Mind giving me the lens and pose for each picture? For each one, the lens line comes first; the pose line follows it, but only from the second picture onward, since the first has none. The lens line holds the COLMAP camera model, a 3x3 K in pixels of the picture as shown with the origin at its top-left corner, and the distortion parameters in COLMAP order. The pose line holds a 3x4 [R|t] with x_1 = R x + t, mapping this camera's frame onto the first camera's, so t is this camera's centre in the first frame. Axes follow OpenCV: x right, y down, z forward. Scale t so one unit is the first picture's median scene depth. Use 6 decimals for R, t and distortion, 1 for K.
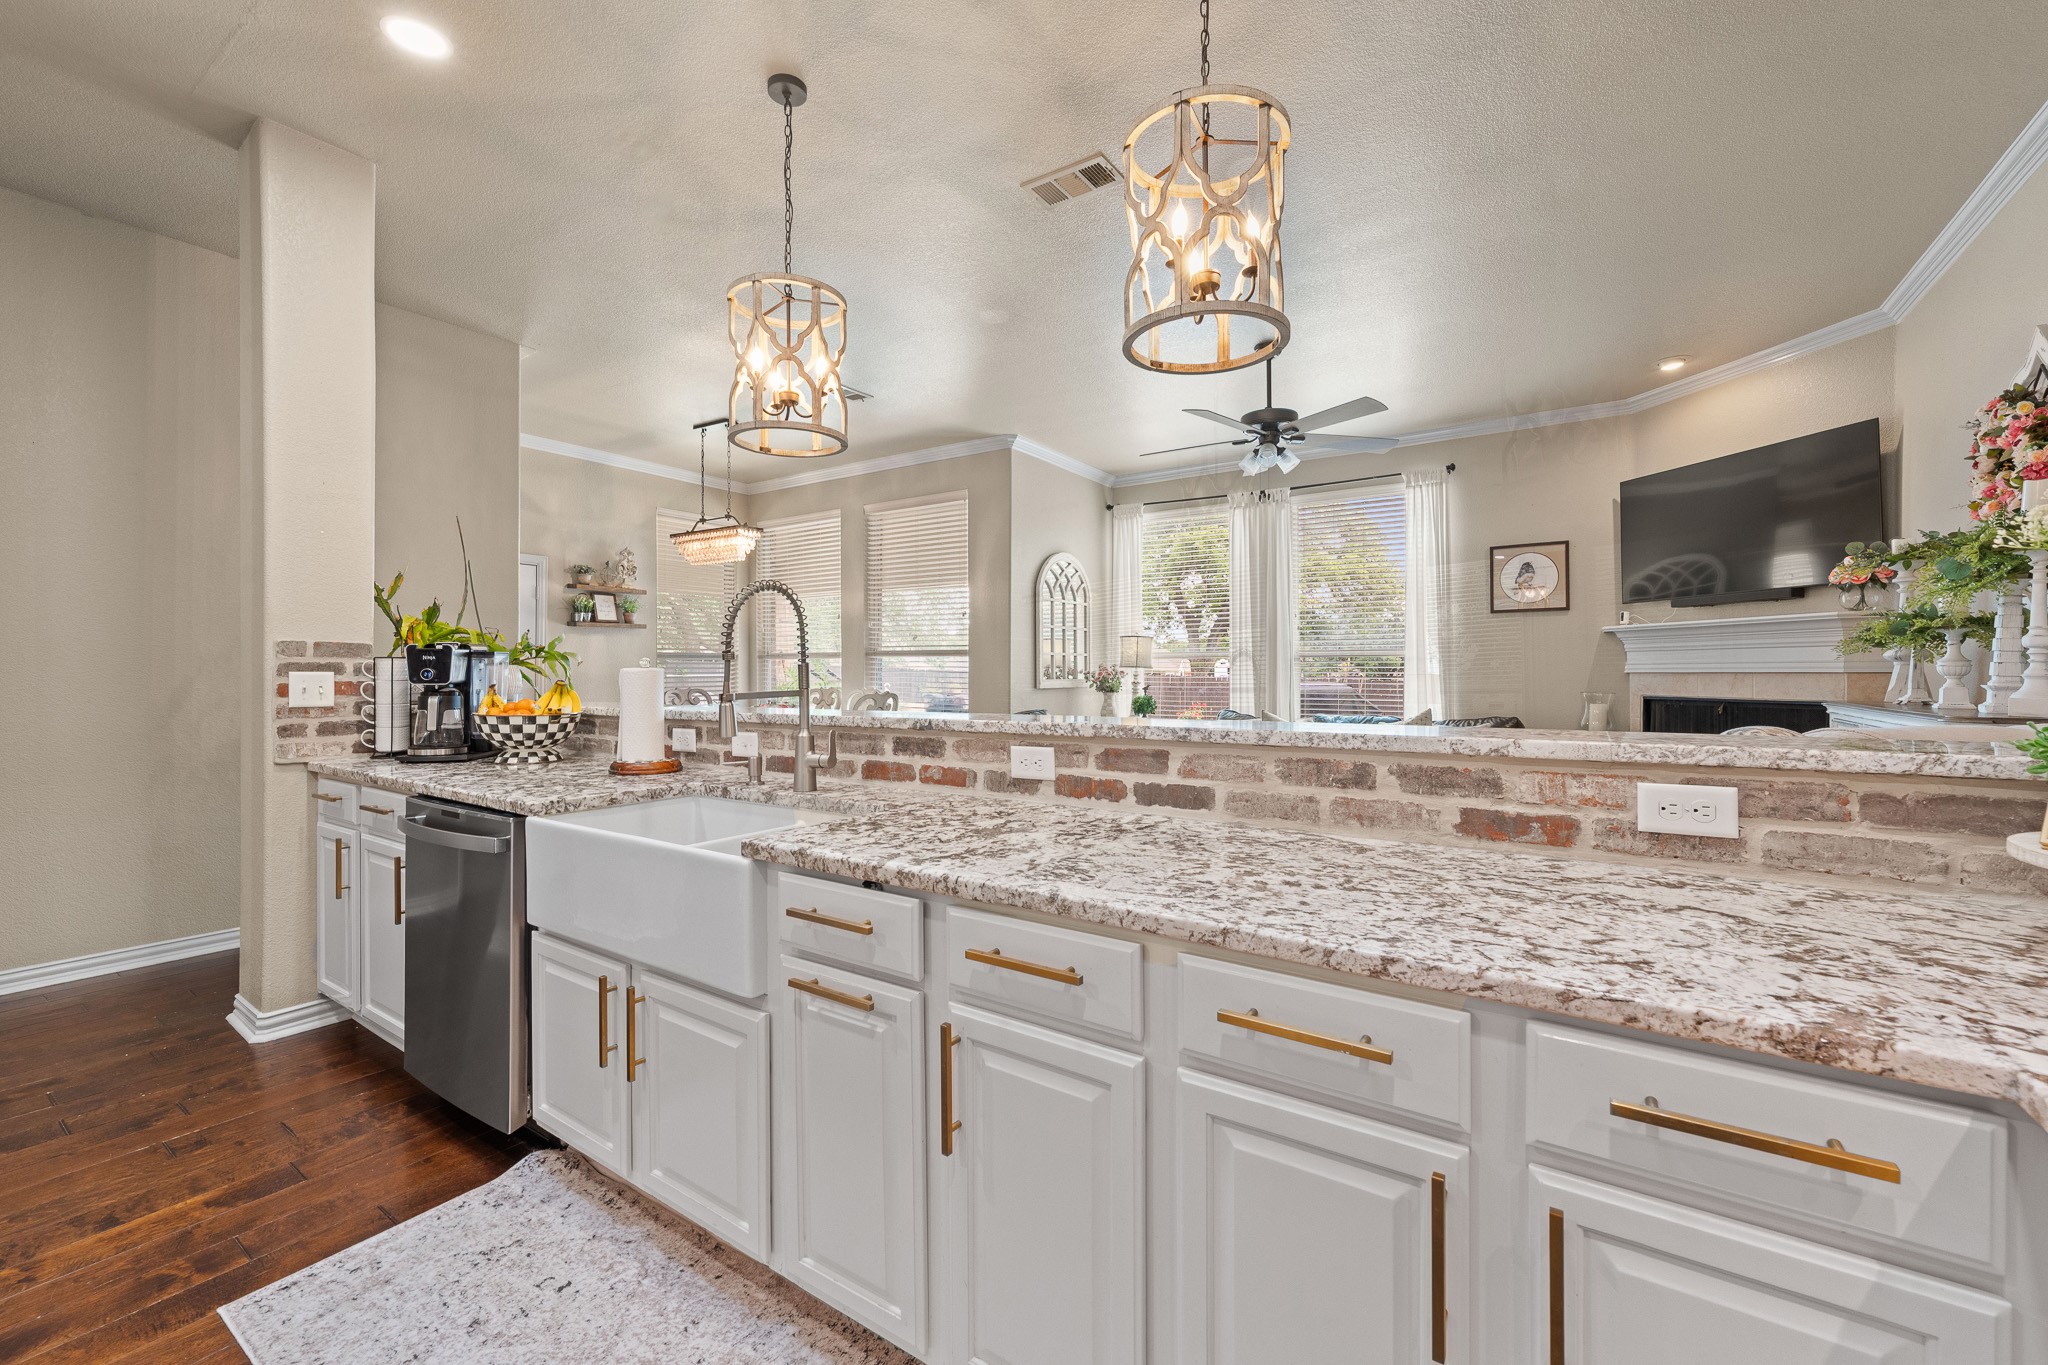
lens RADIAL K [[826.4, 0, 1024.7], [0, 826.4, 666.1], [0, 0, 1]] dist [-0.002438, -0.000124]
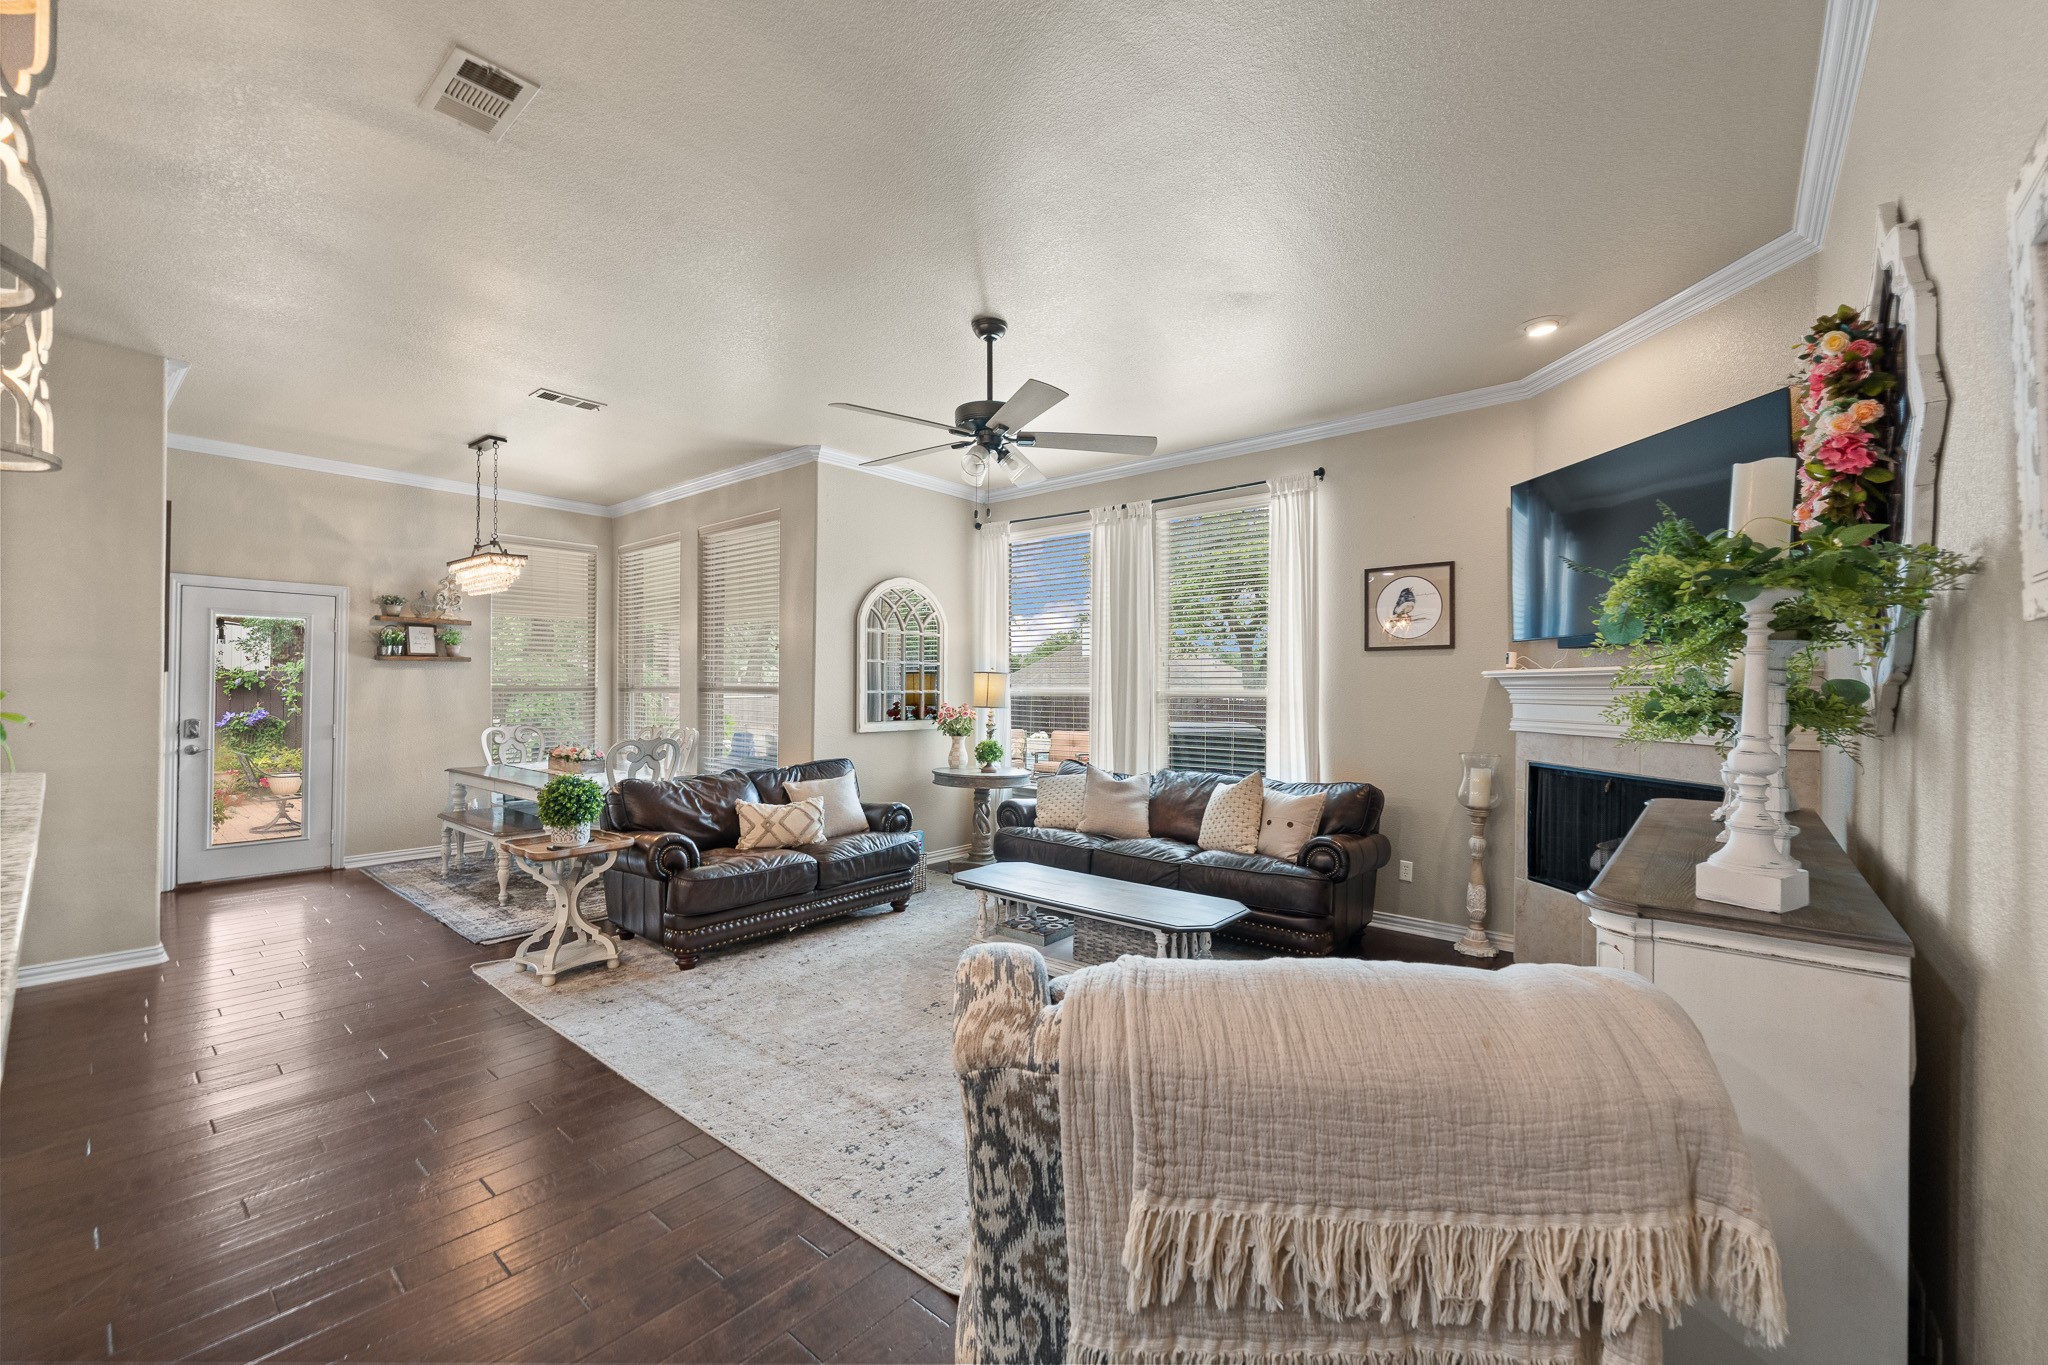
lens RADIAL K [[826.4, 0, 1017.7], [0, 826.4, 682.4], [0, 0, 1]] dist [-0.002438, -0.000124]
pose [[0.994129, 0.006671, -0.107997, 0.677756], [-0.006801, 0.999977, -0.000832, -0.065796], [0.107989, 0.001561, 0.994151, 0.342313]]
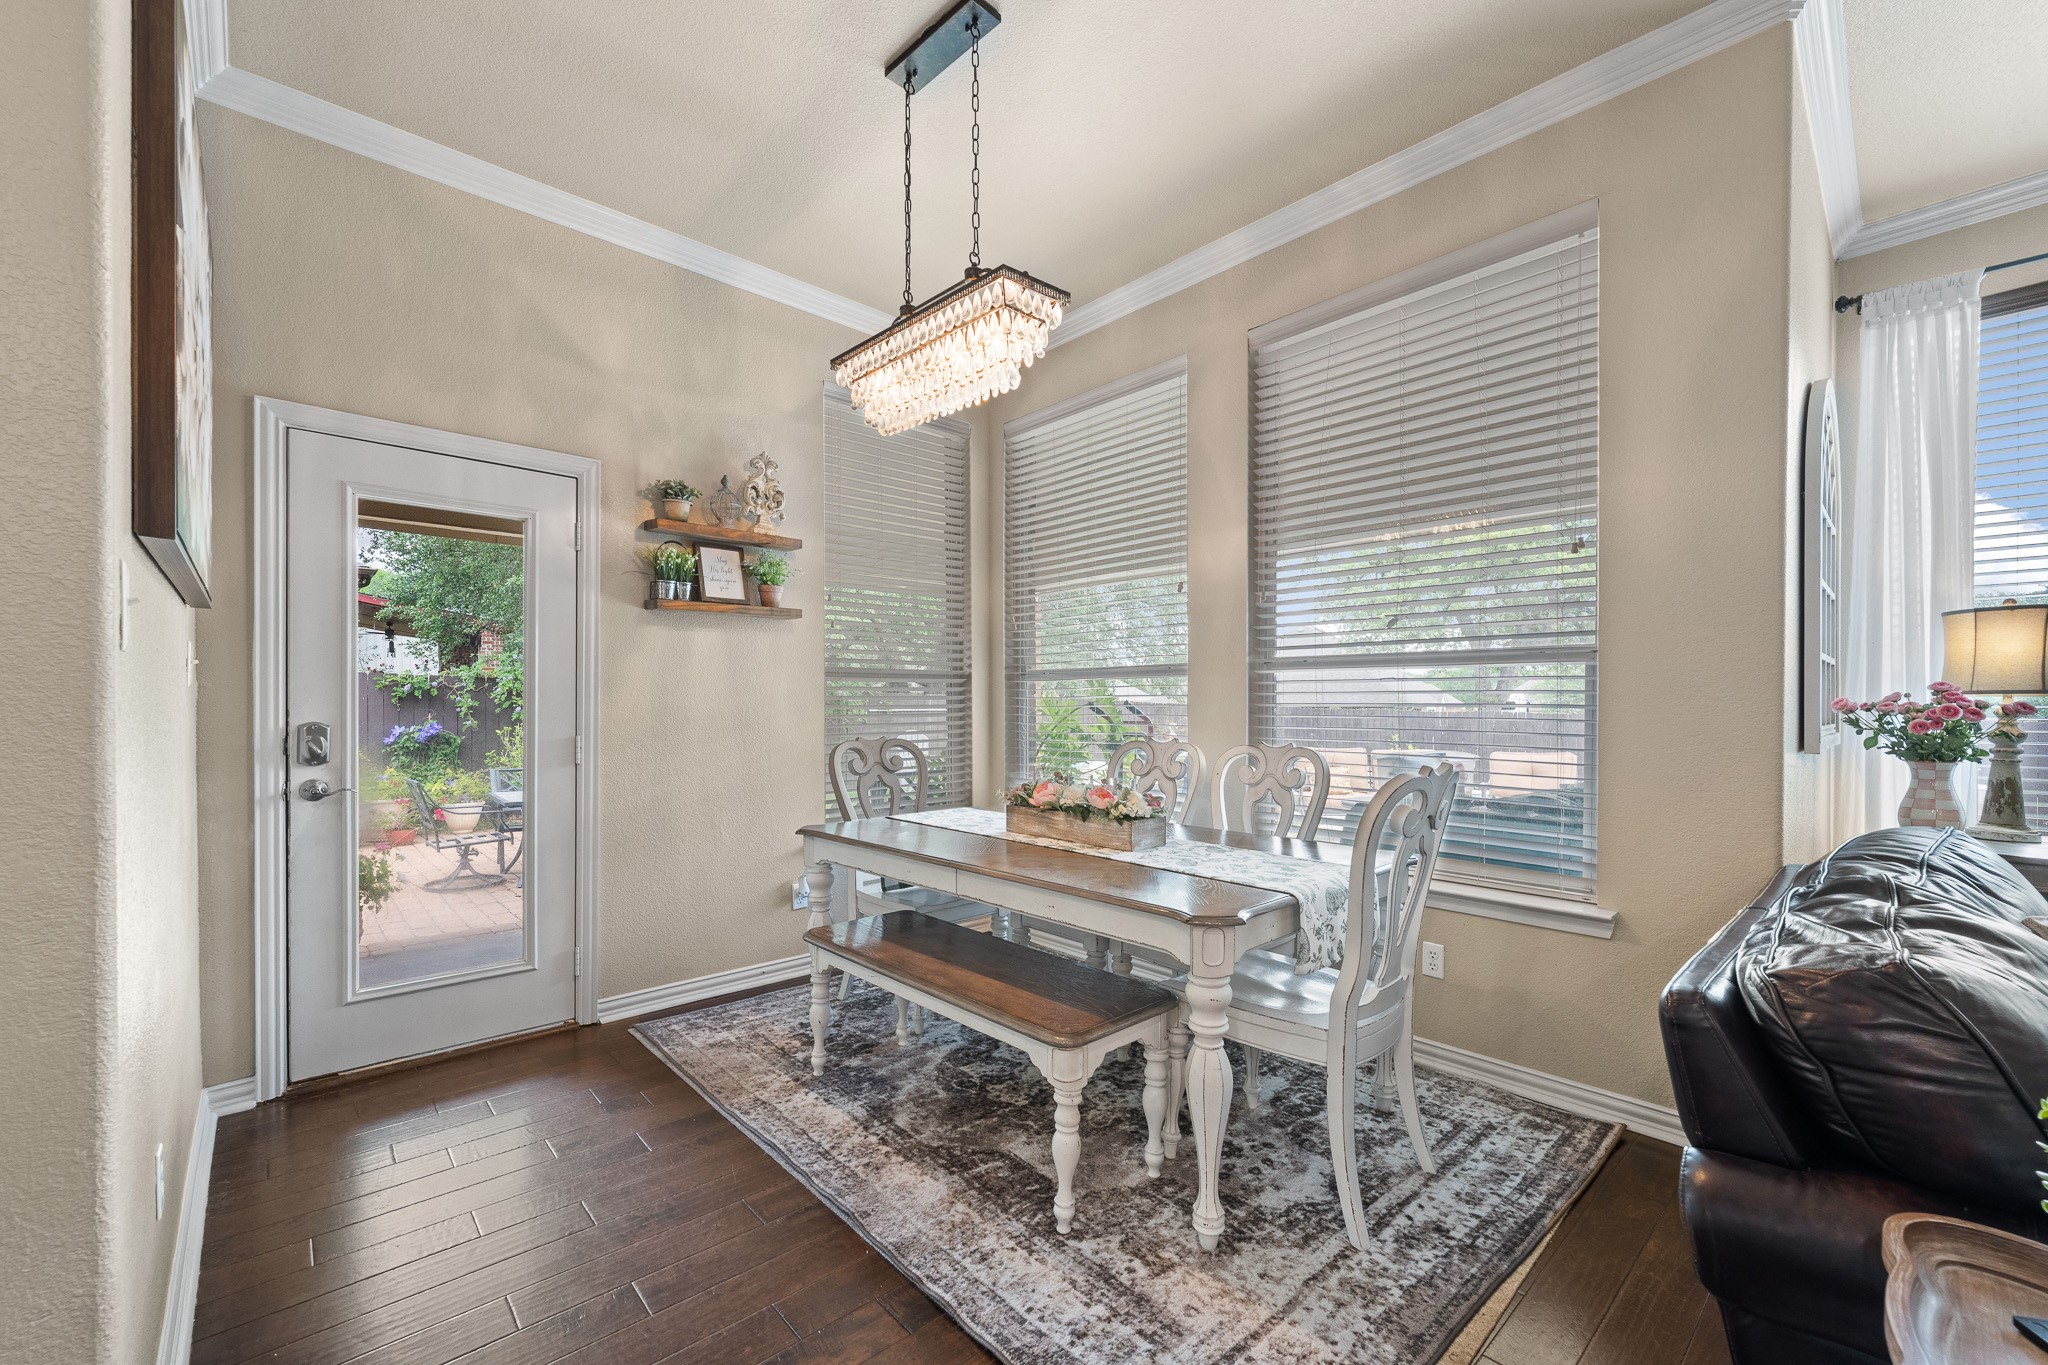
lens RADIAL K [[826.4, 0, 1001.5], [0, 826.4, 710.5], [0, 0, 1]] dist [-0.002438, -0.000124]
pose [[0.970658, 0.001933, -0.240455, -0.574861], [0.000832, 0.999935, 0.011396, 0.011988], [0.240461, -0.011262, 0.970593, 1.414921]]
